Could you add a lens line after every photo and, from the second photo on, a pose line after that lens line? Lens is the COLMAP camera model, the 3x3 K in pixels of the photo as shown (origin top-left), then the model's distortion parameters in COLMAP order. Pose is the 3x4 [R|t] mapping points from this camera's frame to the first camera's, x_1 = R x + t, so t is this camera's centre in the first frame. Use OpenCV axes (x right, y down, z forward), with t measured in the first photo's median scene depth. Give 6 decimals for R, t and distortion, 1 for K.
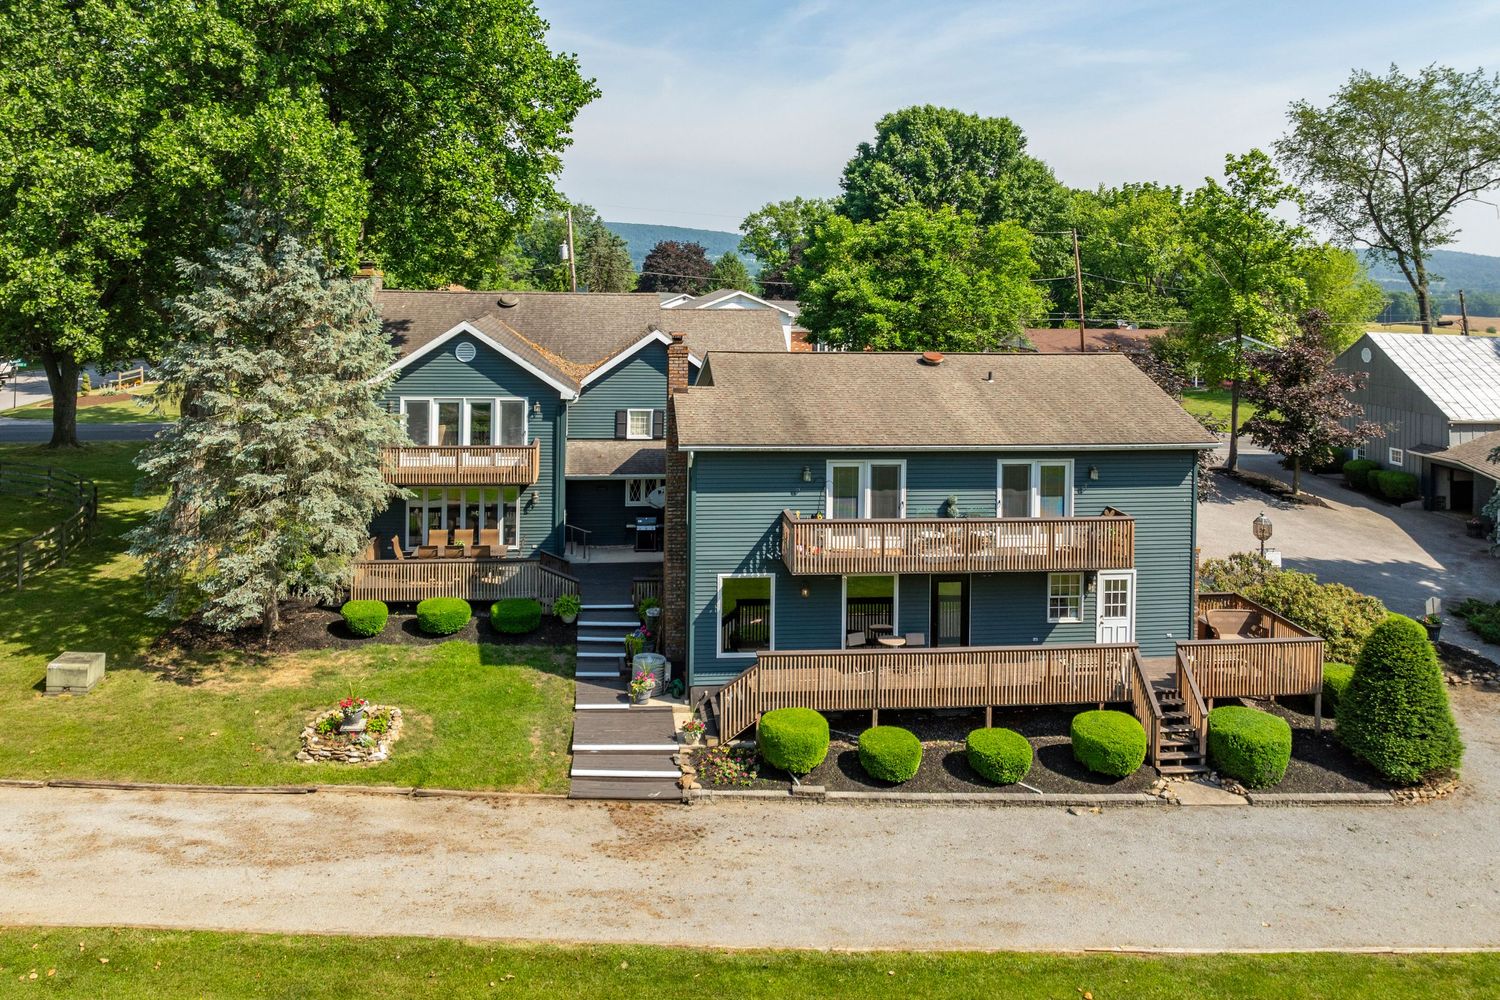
lens RADIAL K [[1057.2, 0, 733.6], [0, 1057.2, 282.5], [0, 0, 1]] dist [-0.036328, 0.002031]
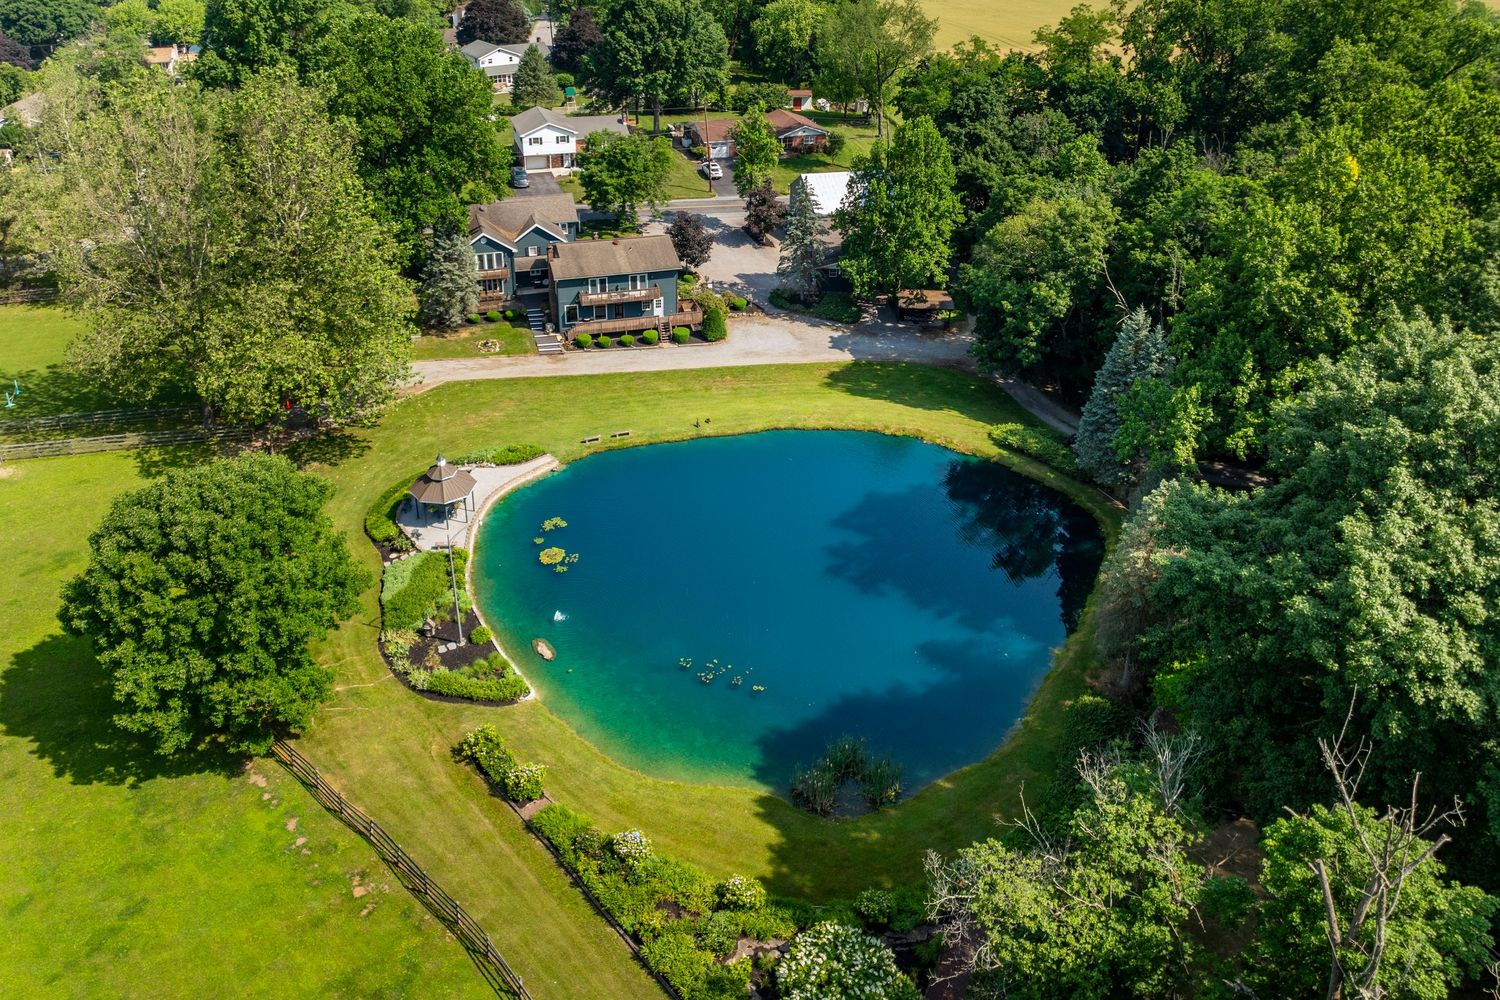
lens RADIAL K [[1107.7, 0, 676.8], [0, 1107.7, 442.2], [0, 0, 1]] dist [-0.030660, 0.003661]
pose [[0.989745, -0.078947, 0.119048, -0.140123], [0.007874, 0.862284, 0.506363, -1.485201], [-0.142629, -0.500233, 0.854063, -3.118293]]
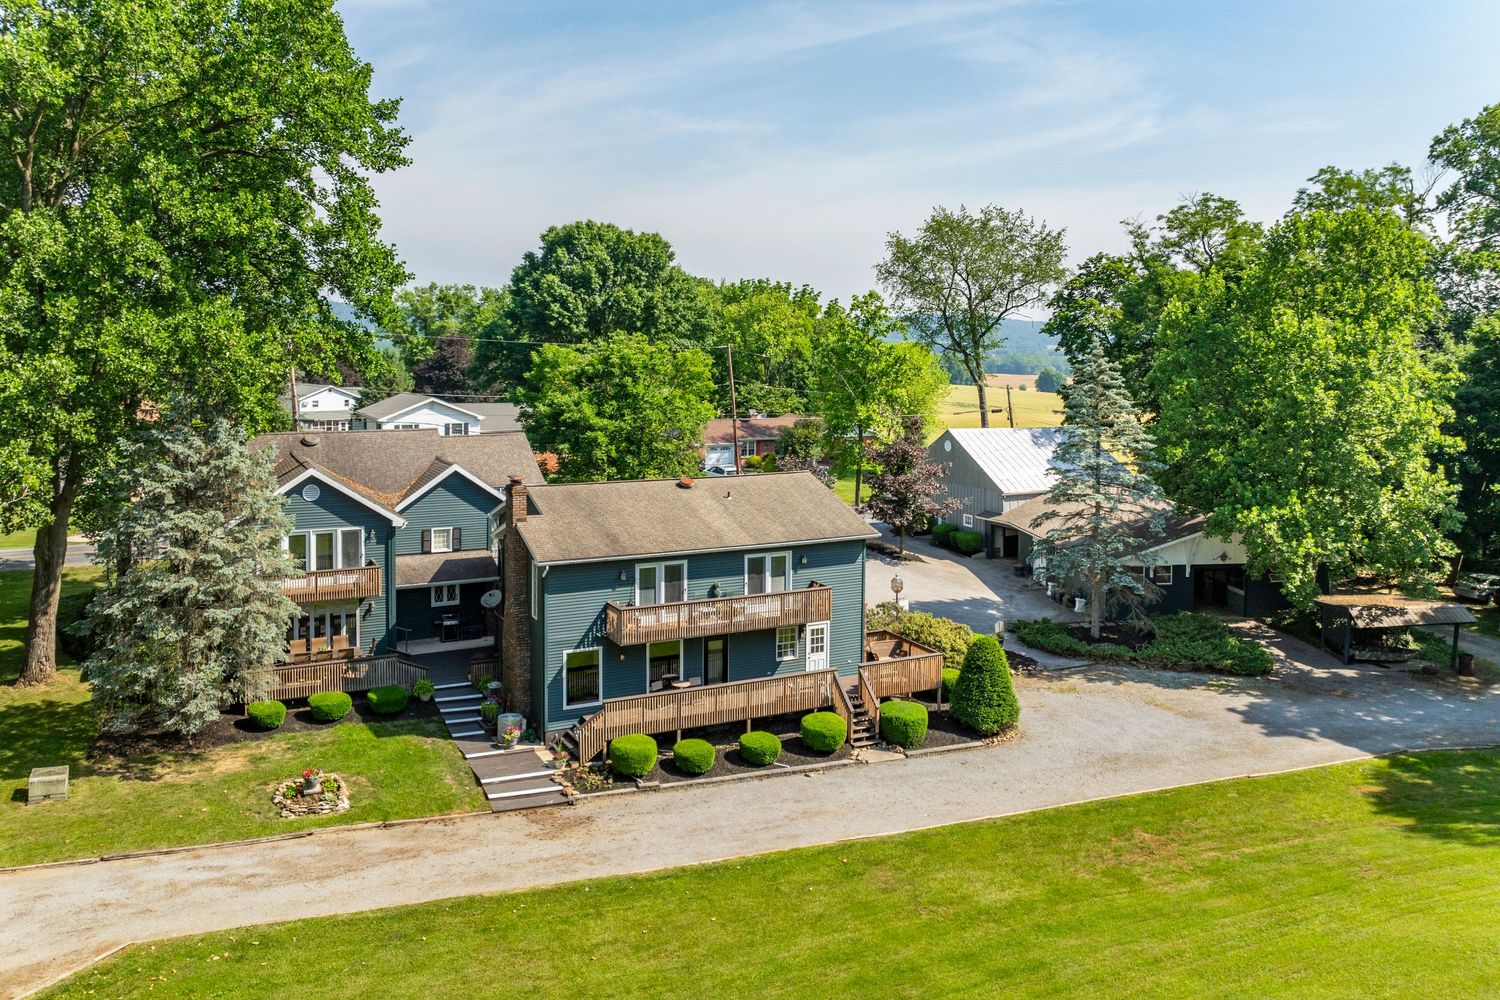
lens RADIAL K [[1087.2, 0, 697.8], [0, 1087.2, 396.7], [0, 0, 1]] dist [-0.043458, -0.004020]
pose [[0.942881, -0.025207, 0.332175, -0.305446], [0.010065, 0.998834, 0.047226, -0.123011], [-0.332978, -0.041185, 0.942035, -0.391306]]
